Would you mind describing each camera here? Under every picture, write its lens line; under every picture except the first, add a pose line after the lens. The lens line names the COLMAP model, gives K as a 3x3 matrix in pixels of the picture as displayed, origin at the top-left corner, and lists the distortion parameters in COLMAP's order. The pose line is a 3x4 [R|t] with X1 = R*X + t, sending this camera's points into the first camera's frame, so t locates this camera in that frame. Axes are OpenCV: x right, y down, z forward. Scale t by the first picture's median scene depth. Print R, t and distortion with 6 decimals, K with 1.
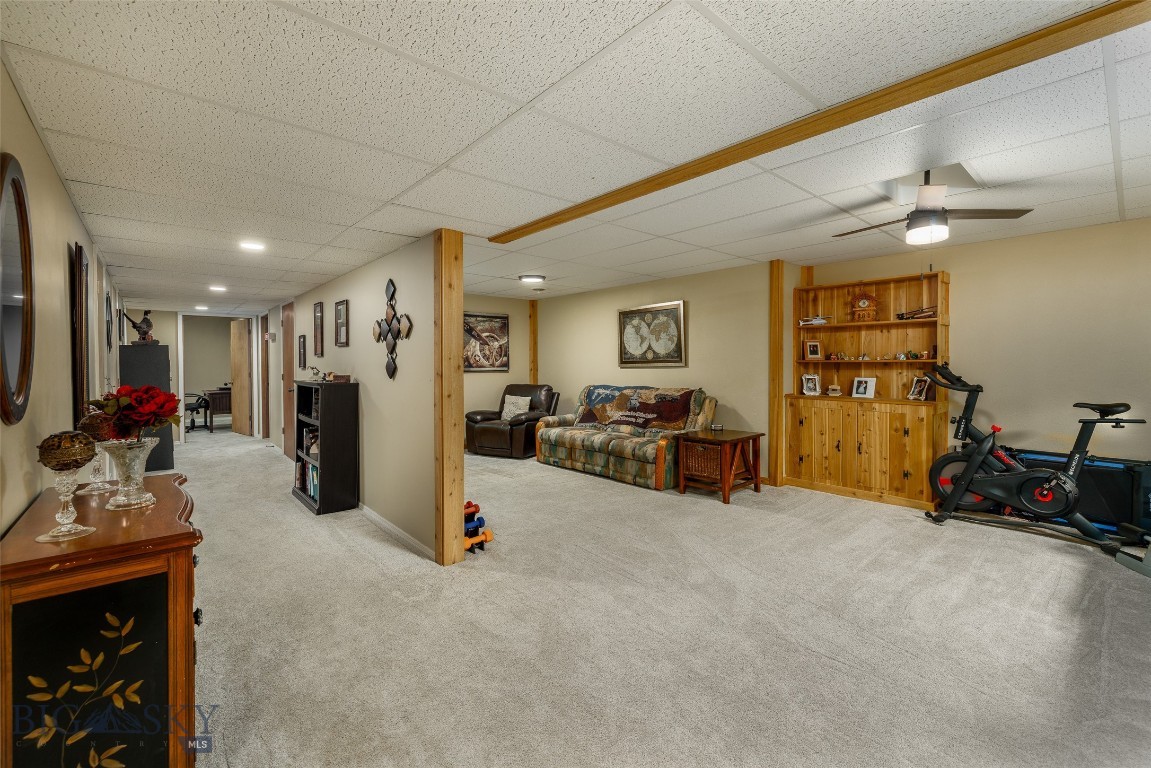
lens RADIAL K [[495.1, 0, 576.9], [0, 495.1, 376.7], [0, 0, 1]] dist [-0.002875, 0.000038]
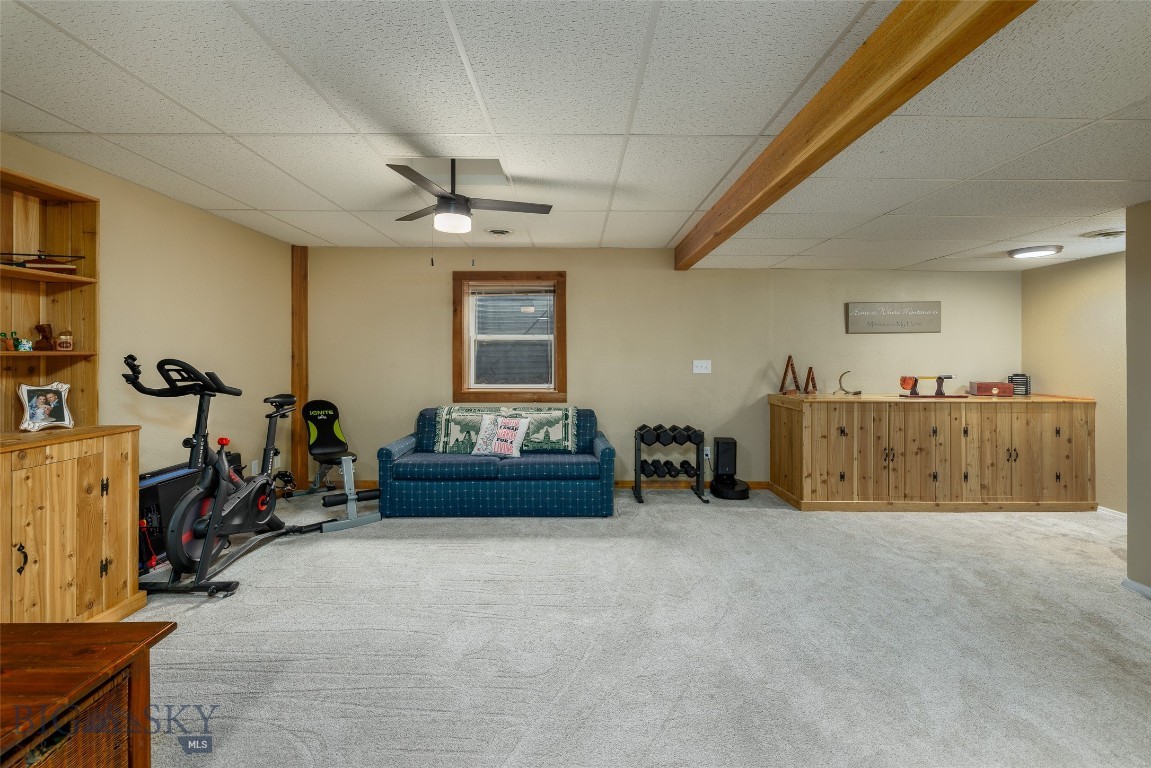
lens RADIAL K [[495.1, 0, 577.9], [0, 495.1, 352.9], [0, 0, 1]] dist [-0.002875, 0.000038]
pose [[-0.758334, 0.000540, 0.651866, -0.065869], [0.010661, 0.999876, 0.011574, -0.032965], [-0.651779, 0.015727, -0.758246, 1.066776]]
